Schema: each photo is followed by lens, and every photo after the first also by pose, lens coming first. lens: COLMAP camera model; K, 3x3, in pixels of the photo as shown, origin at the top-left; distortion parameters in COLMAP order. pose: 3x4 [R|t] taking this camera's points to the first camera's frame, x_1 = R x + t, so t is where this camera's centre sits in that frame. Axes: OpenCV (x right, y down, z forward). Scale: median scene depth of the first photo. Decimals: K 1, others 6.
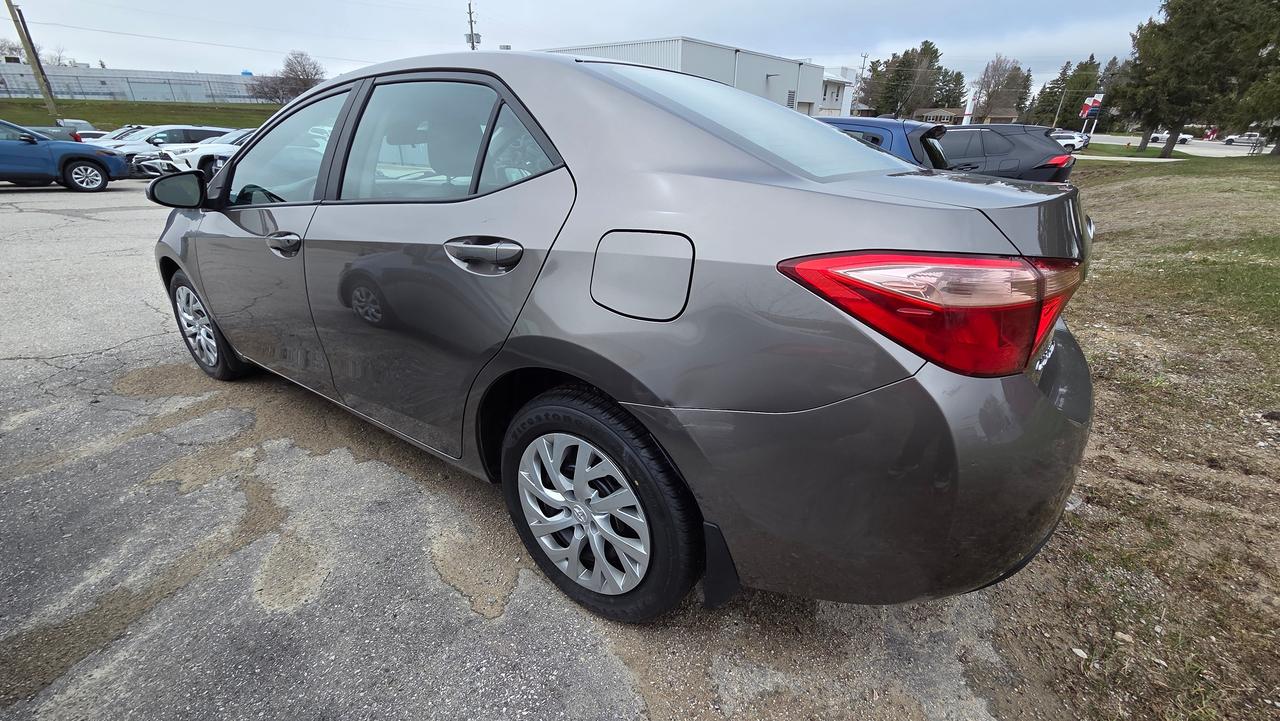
lens RADIAL K [[517.9, 0, 644.3], [0, 517.9, 361.7], [0, 0, 1]] dist [-0.001504, -0.000423]
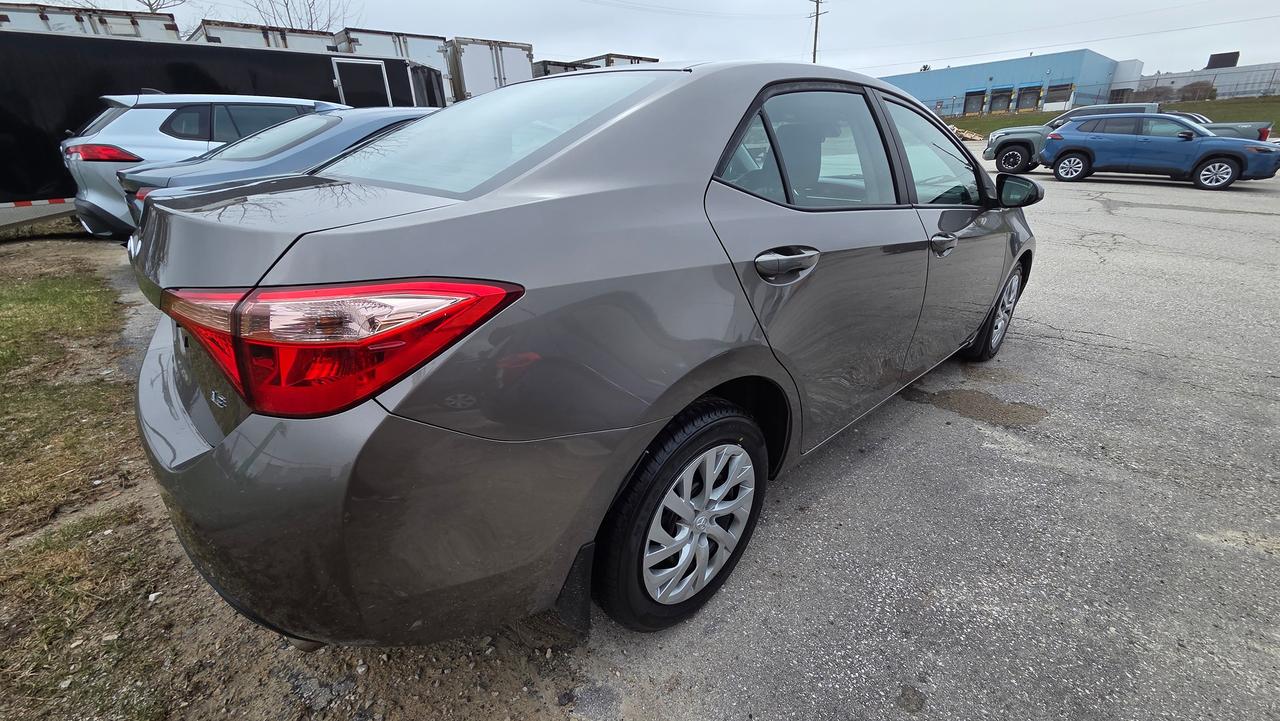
lens RADIAL K [[517.9, 0, 644.3], [0, 517.9, 361.7], [0, 0, 1]] dist [-0.001504, -0.000423]
pose [[-0.210891, 0.372664, -0.903685, 0.094096], [-0.367354, 0.826496, 0.426561, -0.066276], [0.905856, 0.421930, -0.037401, 0.164452]]
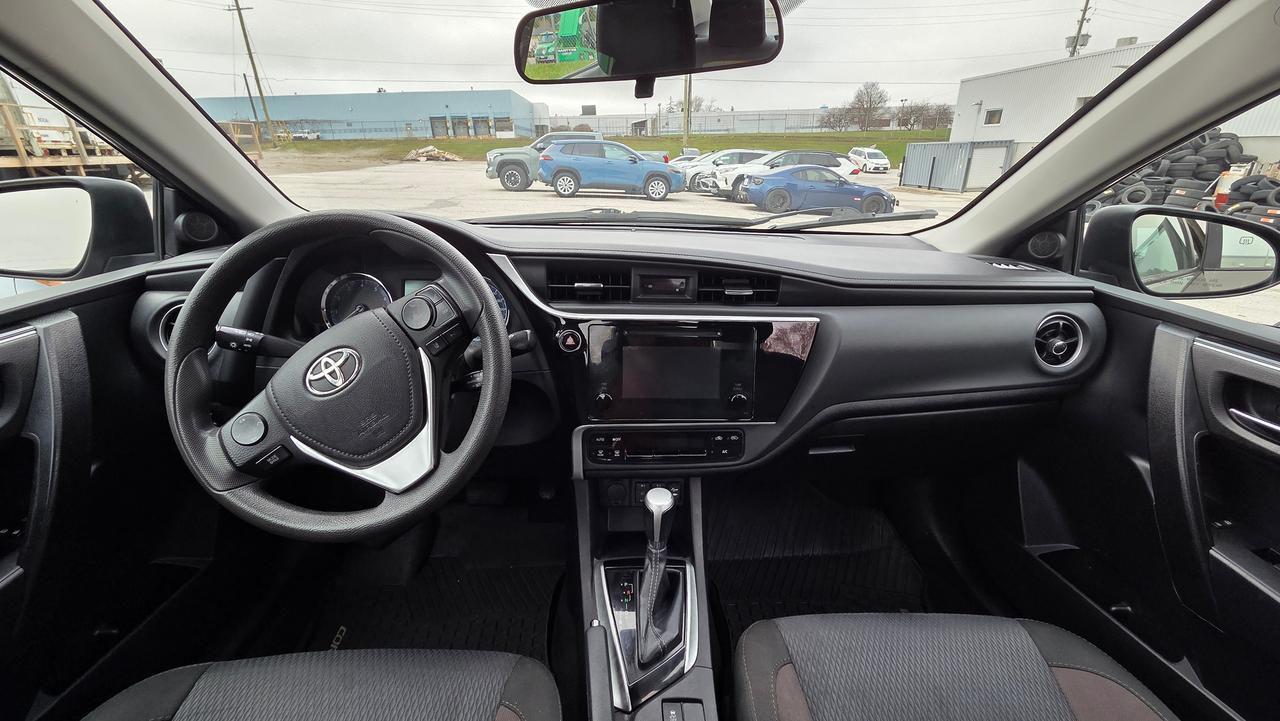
lens RADIAL K [[517.9, 0, 644.3], [0, 517.9, 361.7], [0, 0, 1]] dist [-0.001504, -0.000423]
pose [[0.617343, 0.279013, -0.735554, -0.041152], [-0.309572, 0.945717, 0.098912, -0.055508], [0.723224, 0.166645, 0.670207, 0.148535]]
